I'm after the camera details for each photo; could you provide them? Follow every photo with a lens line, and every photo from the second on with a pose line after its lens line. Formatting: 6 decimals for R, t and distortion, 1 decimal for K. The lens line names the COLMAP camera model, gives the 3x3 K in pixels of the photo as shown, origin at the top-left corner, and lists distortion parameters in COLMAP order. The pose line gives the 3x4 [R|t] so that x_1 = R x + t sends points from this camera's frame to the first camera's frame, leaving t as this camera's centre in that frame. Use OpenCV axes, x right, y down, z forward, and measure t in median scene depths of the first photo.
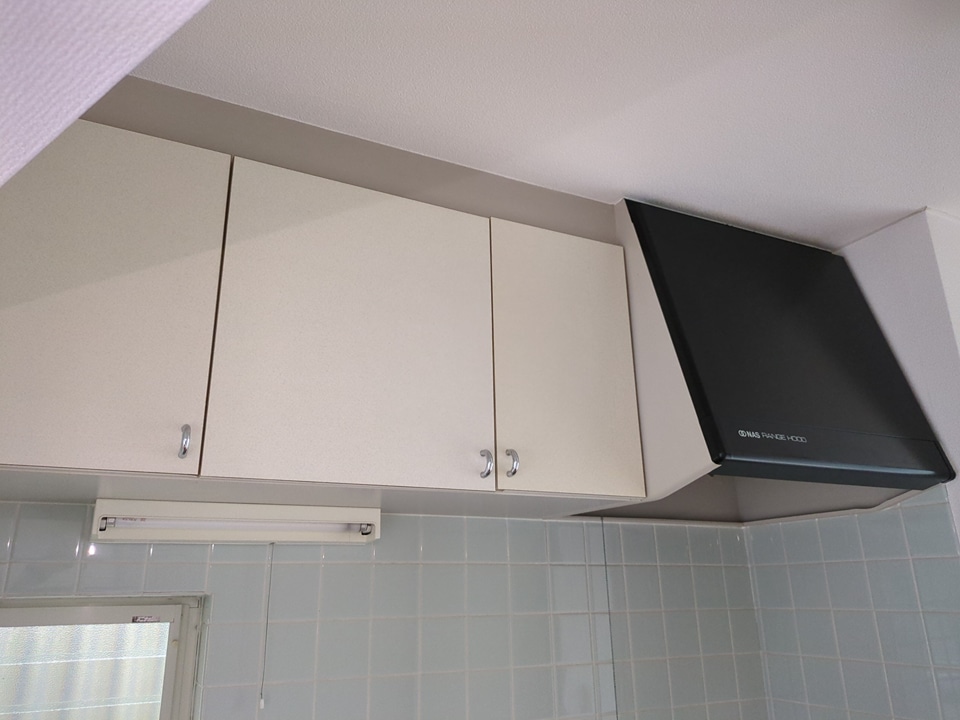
lens RADIAL K [[721.0, 0, 483.1], [0, 721.0, 361.3], [0, 0, 1]] dist [0.029943, -0.020324]
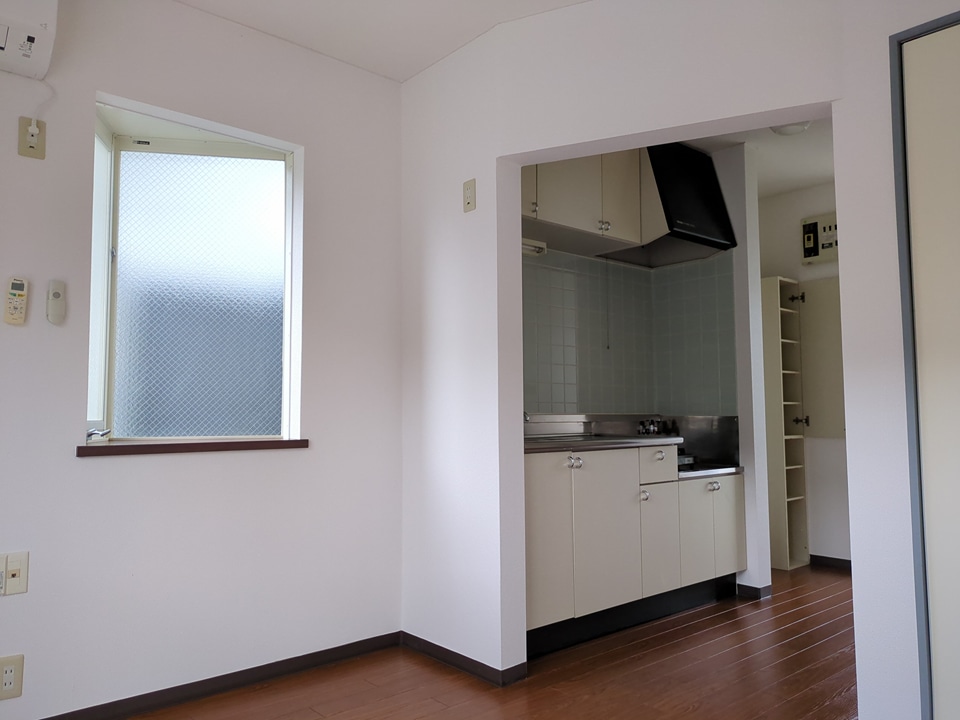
lens RADIAL K [[721.0, 0, 477.5], [0, 721.0, 355.7], [0, 0, 1]] dist [0.029943, -0.020324]
pose [[0.969920, 0.030181, 0.241544, -1.025262], [-0.085538, 0.971260, 0.222118, 0.038425], [-0.227898, -0.236098, 0.944627, -1.575817]]
